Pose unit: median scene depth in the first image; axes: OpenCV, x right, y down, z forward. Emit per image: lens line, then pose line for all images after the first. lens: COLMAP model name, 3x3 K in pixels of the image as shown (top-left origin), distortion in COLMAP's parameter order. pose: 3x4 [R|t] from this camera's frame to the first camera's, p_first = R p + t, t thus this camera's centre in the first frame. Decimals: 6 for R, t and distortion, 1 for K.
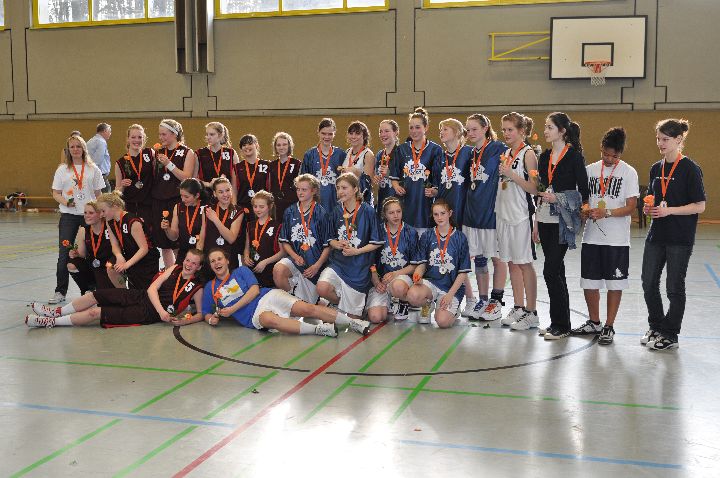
lens RADIAL K [[878.9, 0, 372.7], [0, 878.9, 234.6], [0, 0, 1]] dist [-0.025499, 0.000000]
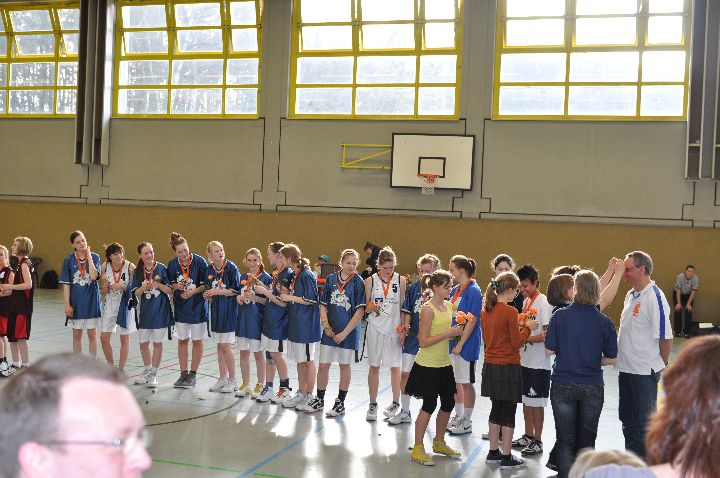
lens RADIAL K [[862.7, 0, 388.3], [0, 862.7, 242.1], [0, 0, 1]] dist [-0.018222, 0.000000]
pose [[0.998447, 0.055006, -0.008786, 0.212431], [-0.055624, 0.992973, -0.104457, 0.007928], [0.002978, 0.104783, 0.994491, -0.086165]]
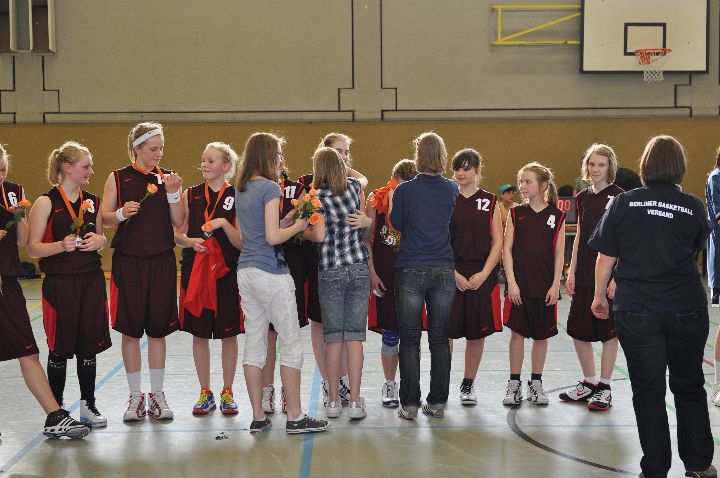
lens RADIAL K [[1294.1, 0, 365.5], [0, 1294.1, 234.1], [0, 0, 1]] dist [0.097468, 0.000000]
pose [[0.951874, -0.020388, 0.305811, -0.287049], [0.036416, 0.998240, -0.046796, -0.003977], [-0.304319, 0.055680, 0.950942, 0.060817]]
